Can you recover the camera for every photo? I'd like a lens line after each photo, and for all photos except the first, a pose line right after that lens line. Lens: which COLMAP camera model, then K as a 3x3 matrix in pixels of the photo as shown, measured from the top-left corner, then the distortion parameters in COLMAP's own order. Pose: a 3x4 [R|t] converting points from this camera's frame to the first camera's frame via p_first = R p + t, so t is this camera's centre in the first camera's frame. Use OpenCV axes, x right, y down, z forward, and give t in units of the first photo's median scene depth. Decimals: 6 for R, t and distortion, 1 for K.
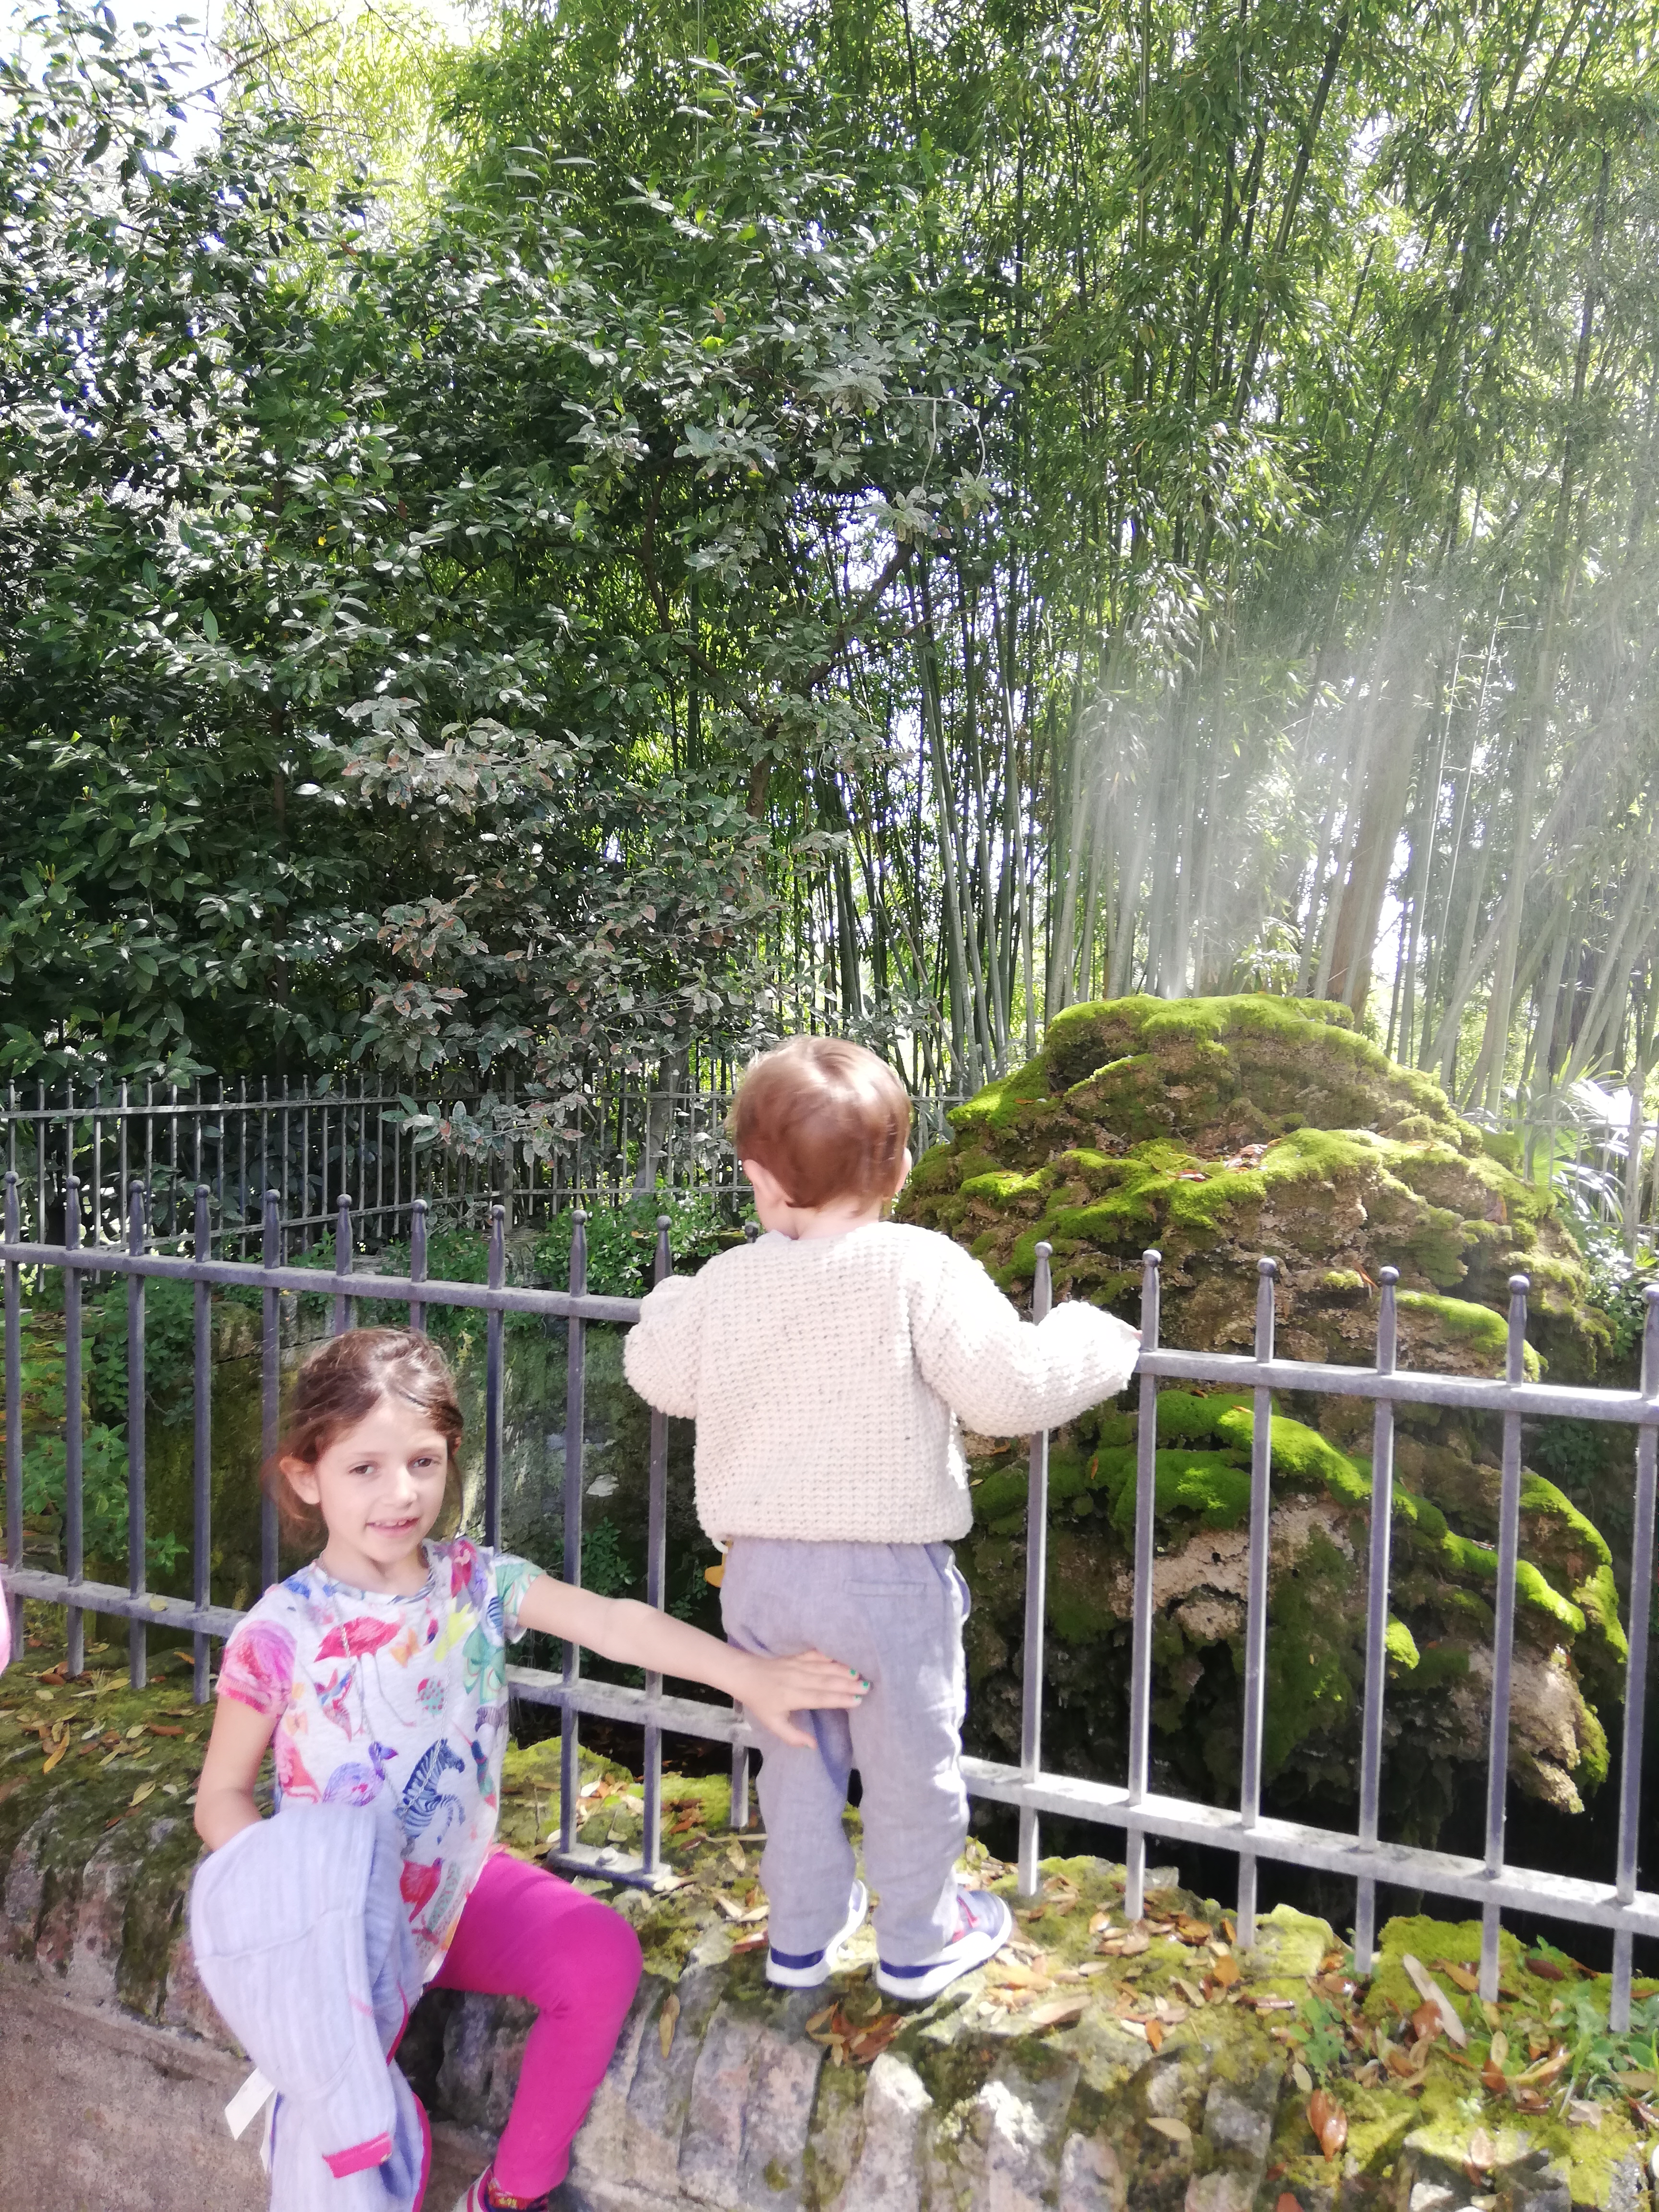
lens RADIAL K [[1640.1, 0, 826.5], [0, 1640.1, 1097.5], [0, 0, 1]] dist [0.065755, -0.090328]
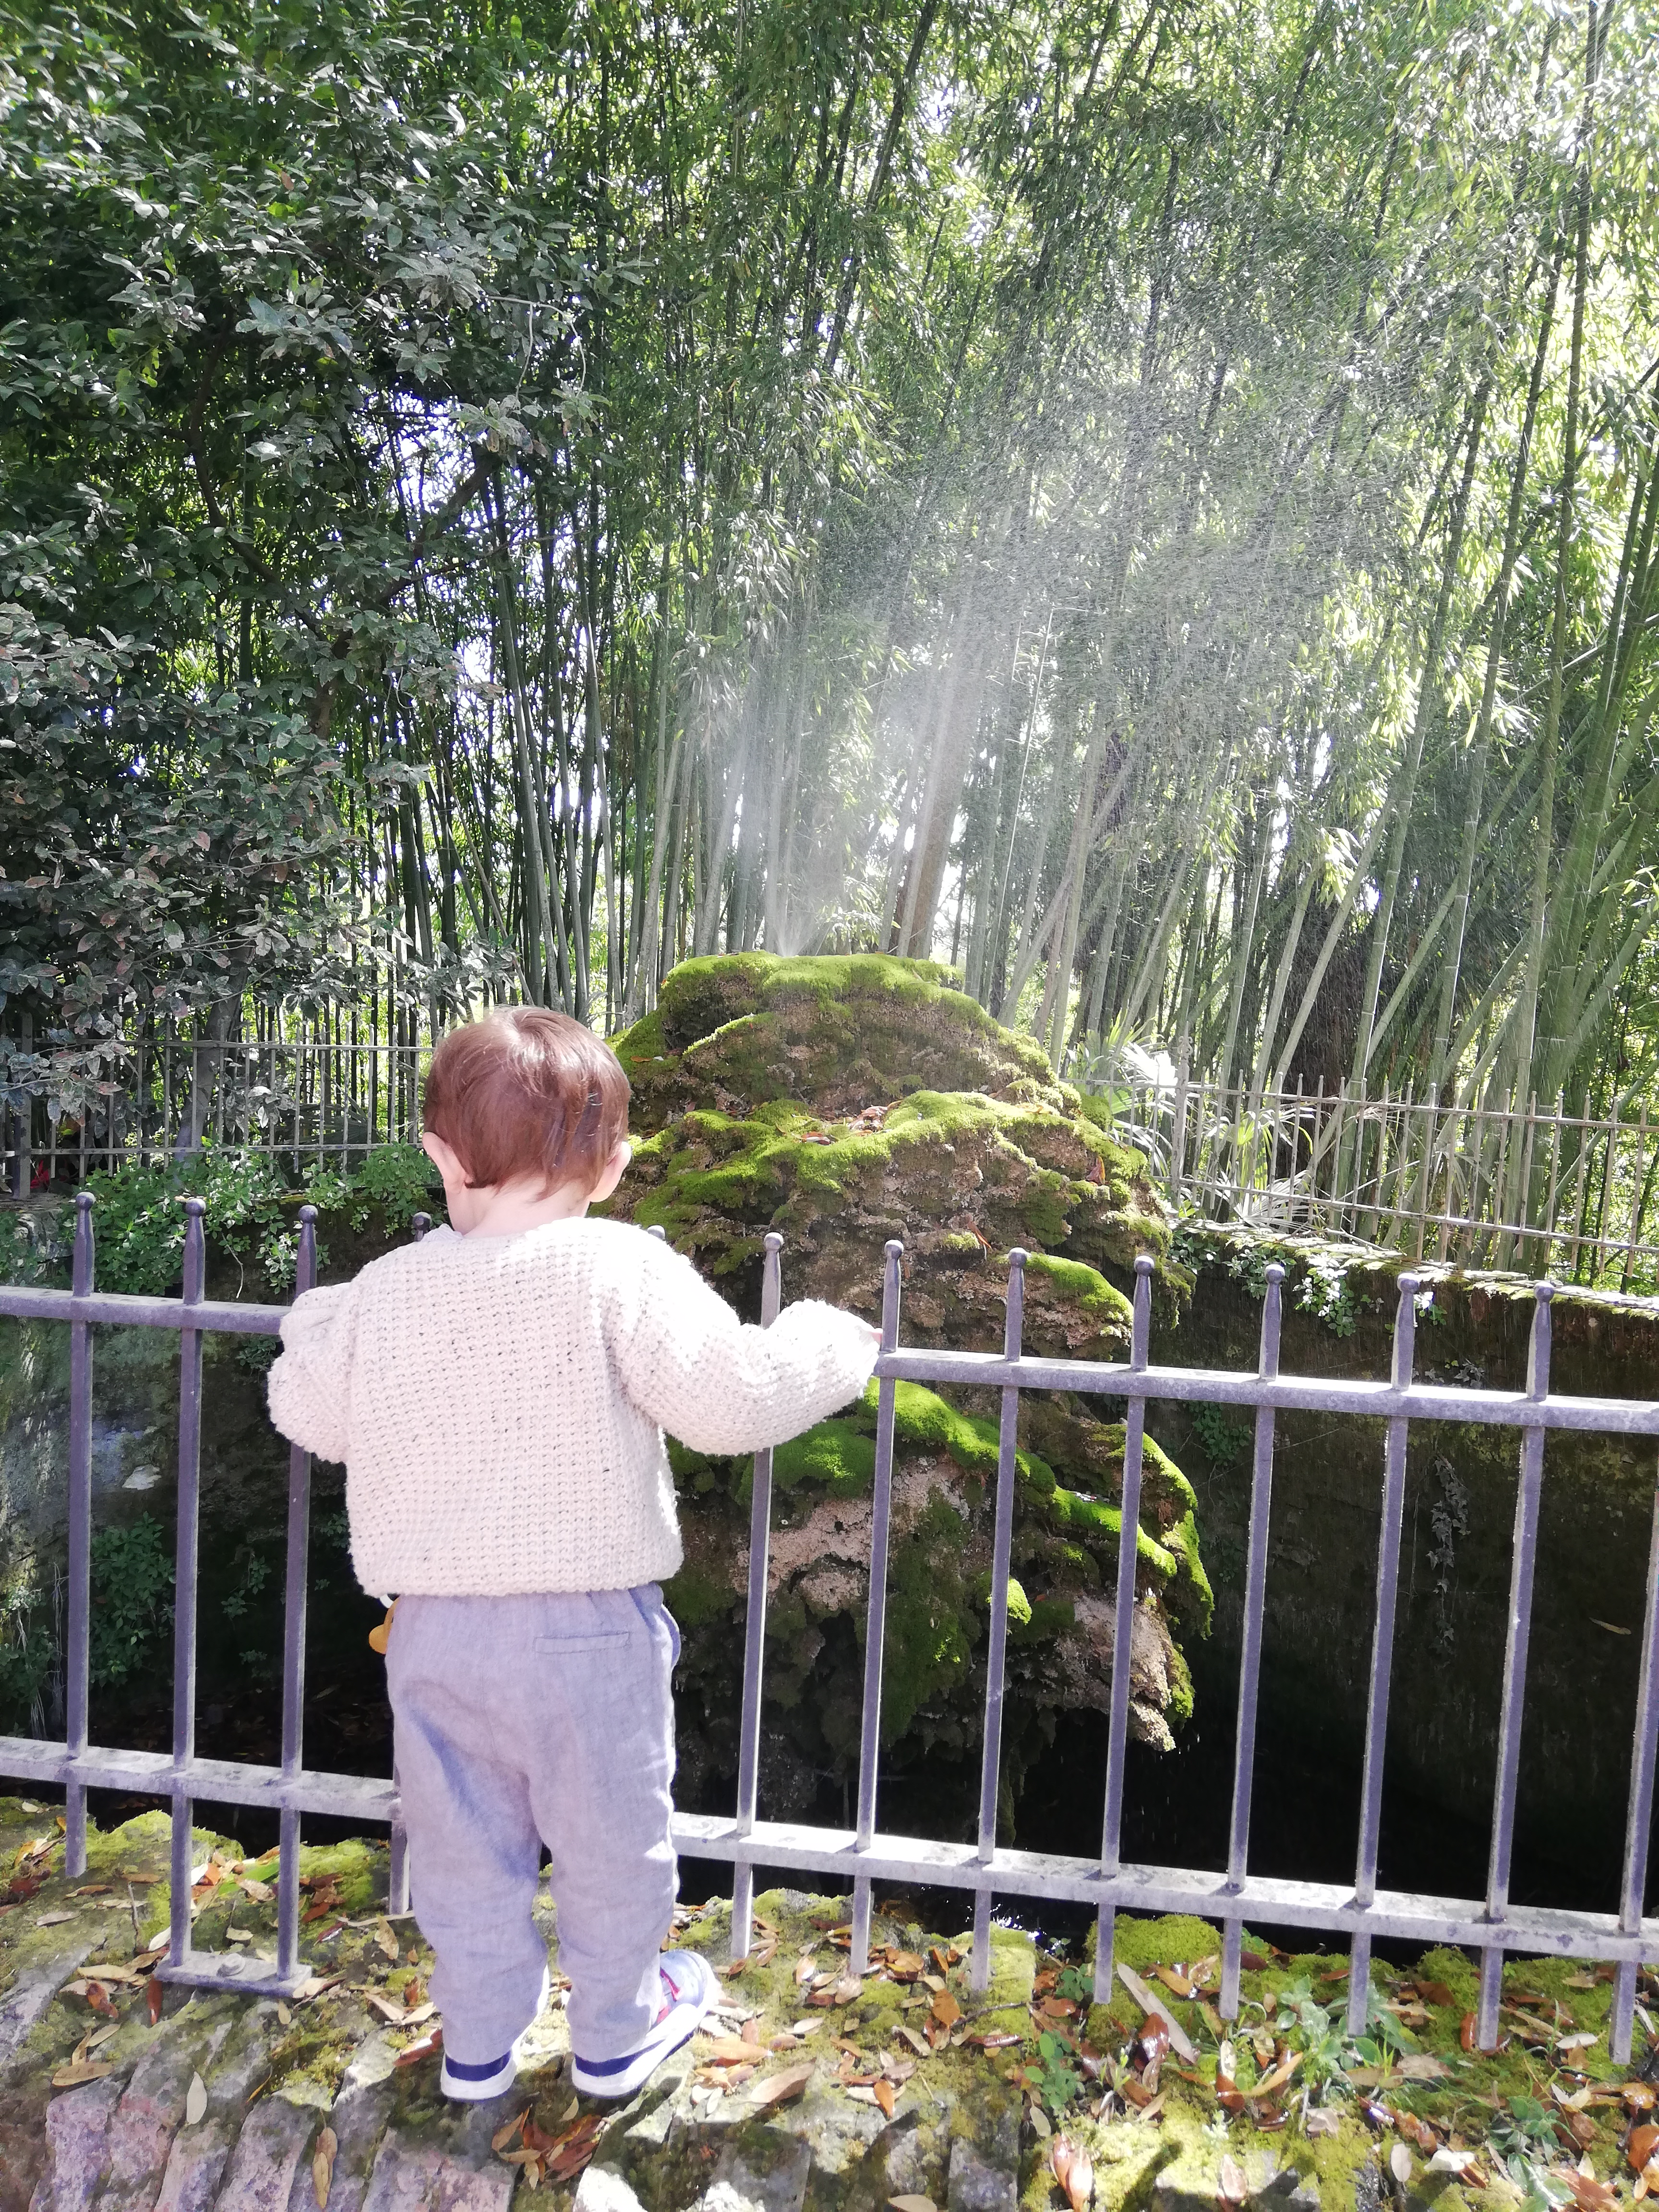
lens RADIAL K [[1659.9, 0, 839.8], [0, 1659.9, 1096.9], [0, 0, 1]] dist [0.069293, -0.093181]
pose [[0.964216, 0.006401, 0.265040, -0.024822], [-0.014058, 0.999536, 0.027005, -0.003844], [-0.264744, -0.029765, 0.963859, 0.042388]]
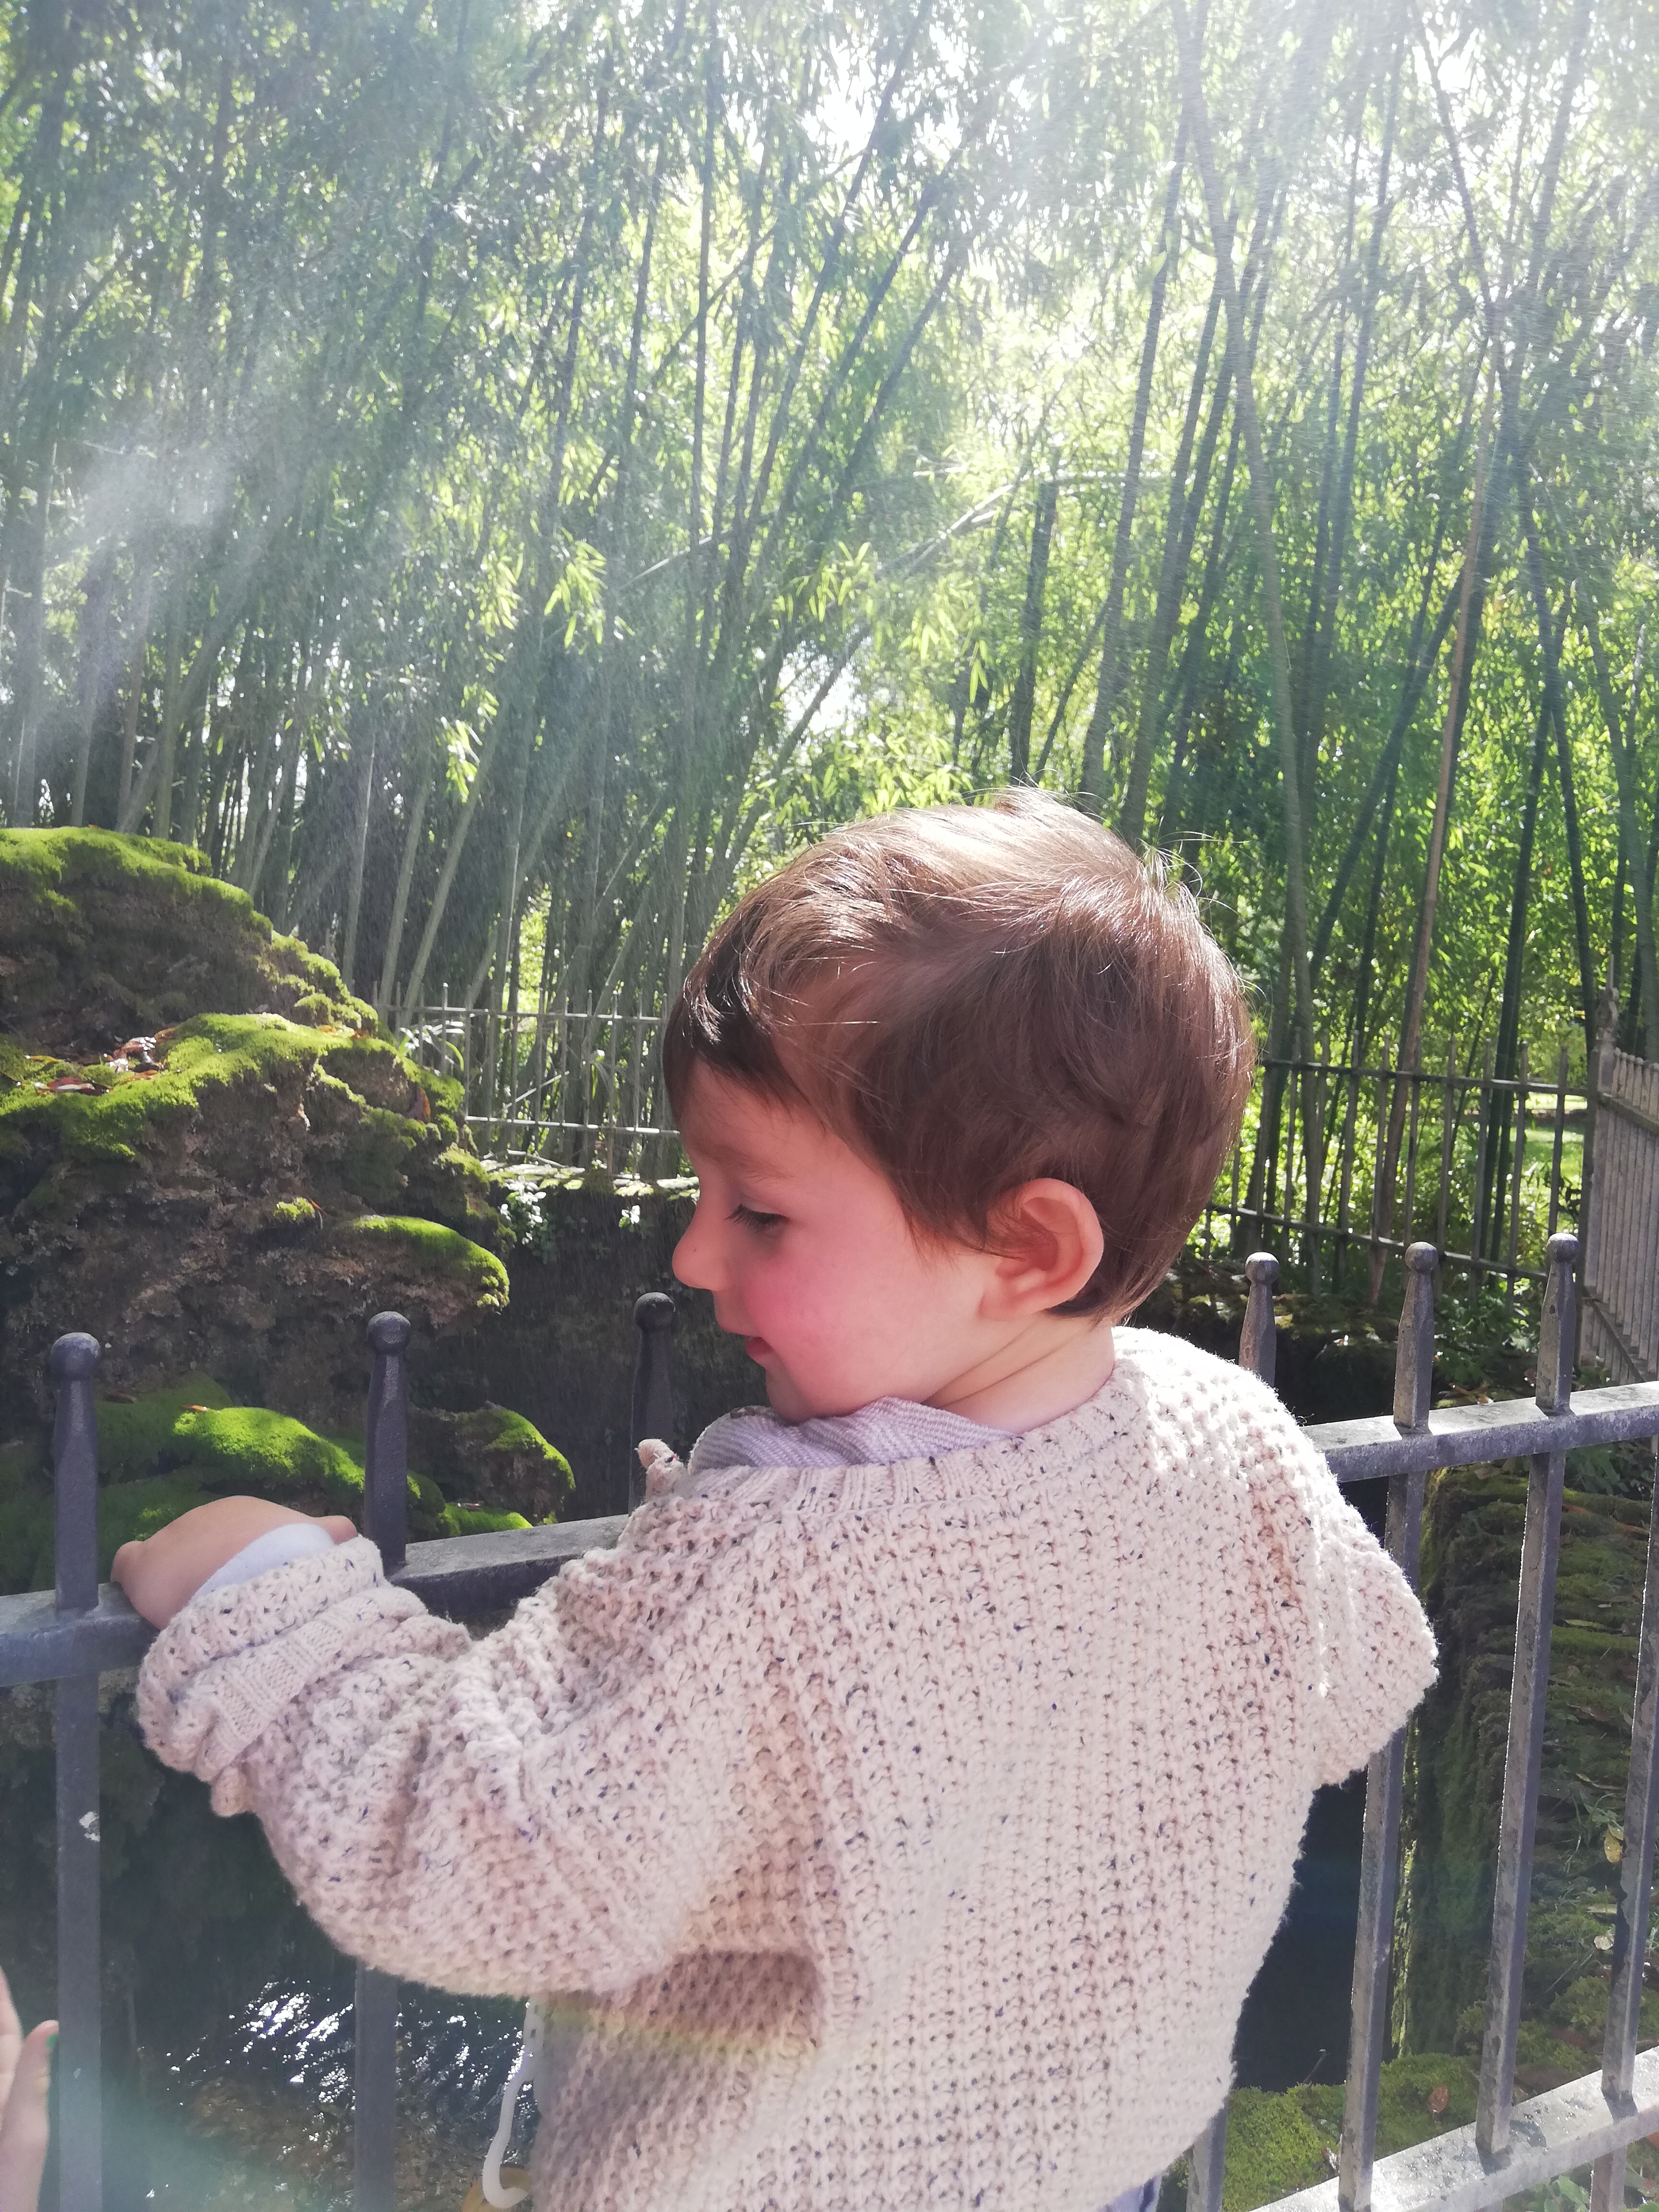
lens RADIAL K [[1685.2, 0, 942.5], [0, 1685.2, 1096.4], [0, 0, 1]] dist [0.060109, -0.084599]
pose [[0.624594, -0.062120, 0.778475, -0.097354], [0.005650, 0.997165, 0.075038, 0.000508], [-0.780929, -0.042469, 0.623174, 0.256175]]
